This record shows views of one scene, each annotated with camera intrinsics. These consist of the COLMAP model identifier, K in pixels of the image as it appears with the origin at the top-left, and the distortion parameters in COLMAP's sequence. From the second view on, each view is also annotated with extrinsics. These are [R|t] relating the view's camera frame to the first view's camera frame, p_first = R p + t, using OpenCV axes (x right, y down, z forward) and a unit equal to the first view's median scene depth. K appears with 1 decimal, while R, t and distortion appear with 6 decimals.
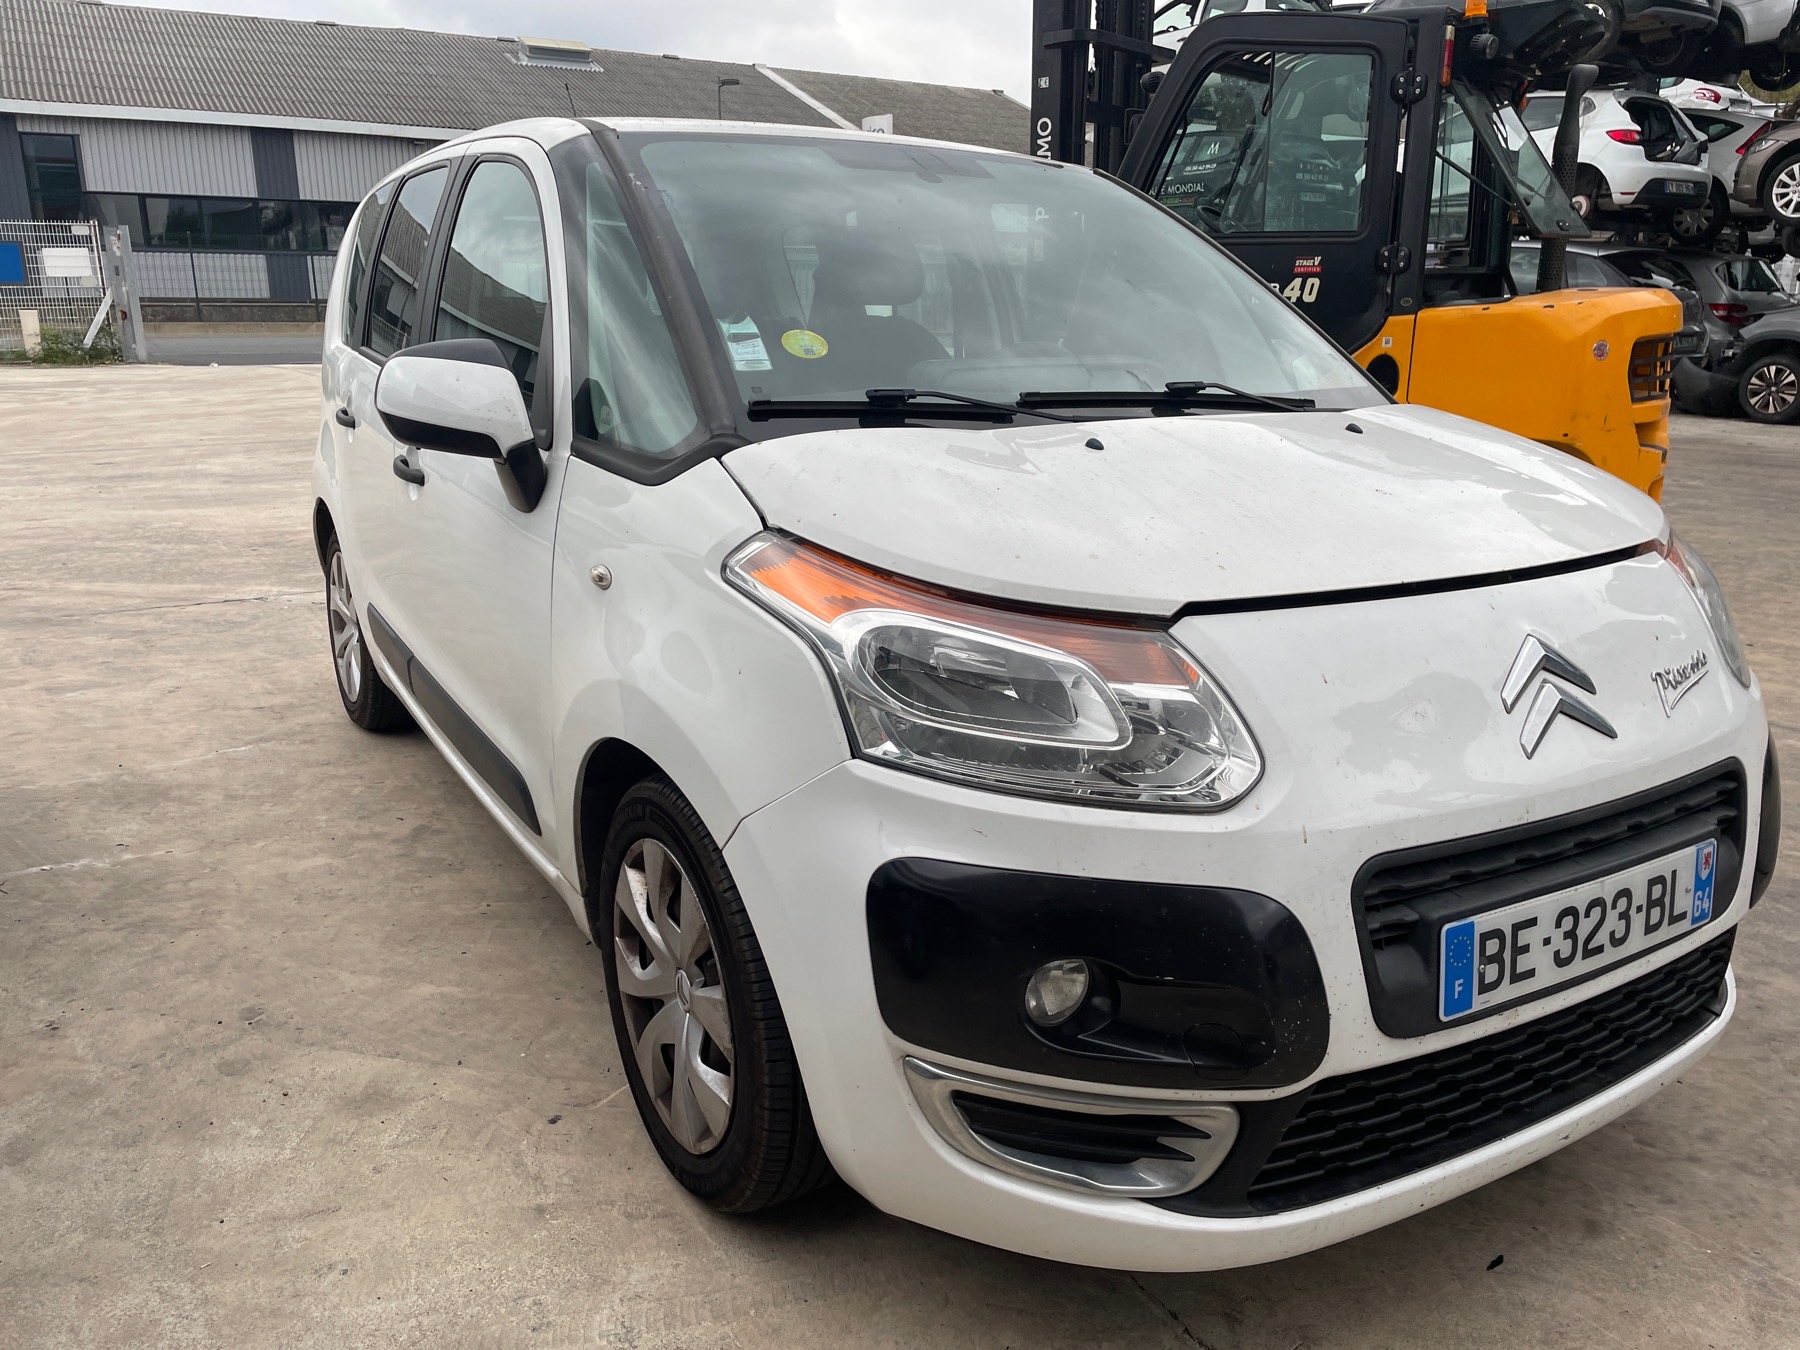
lens RADIAL K [[1380.1, 0, 898.5], [0, 1380.1, 685.0], [0, 0, 1]] dist [-0.010326, -0.017238]
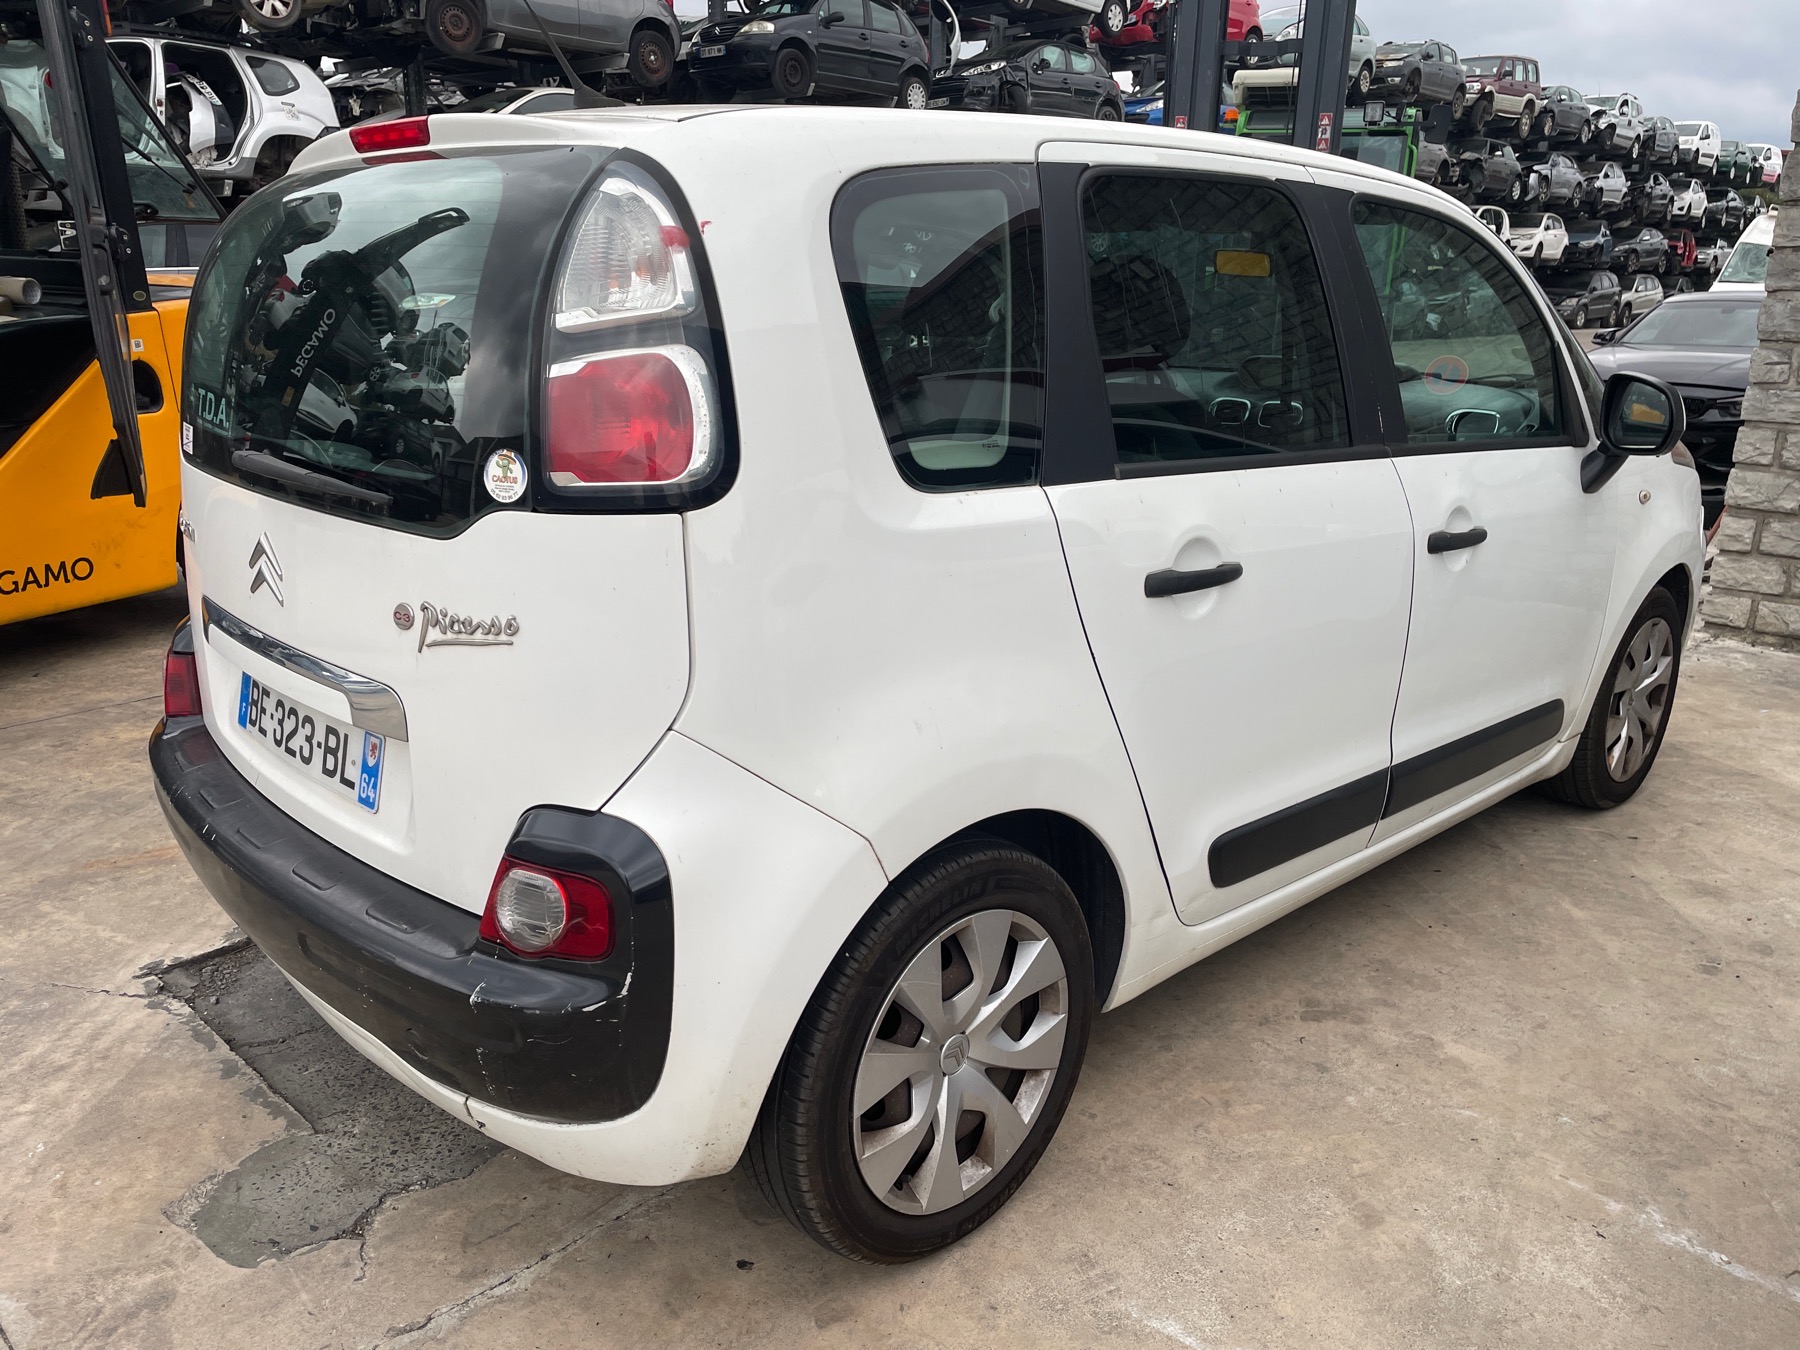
lens RADIAL K [[1380.1, 0, 897.4], [0, 1380.1, 676.6], [0, 0, 1]] dist [-0.010326, -0.017238]
pose [[-0.209284, -0.303120, 0.929687, -1.037779], [0.257761, 0.900015, 0.351471, -0.443308], [-0.943270, 0.313195, -0.110226, 1.325154]]
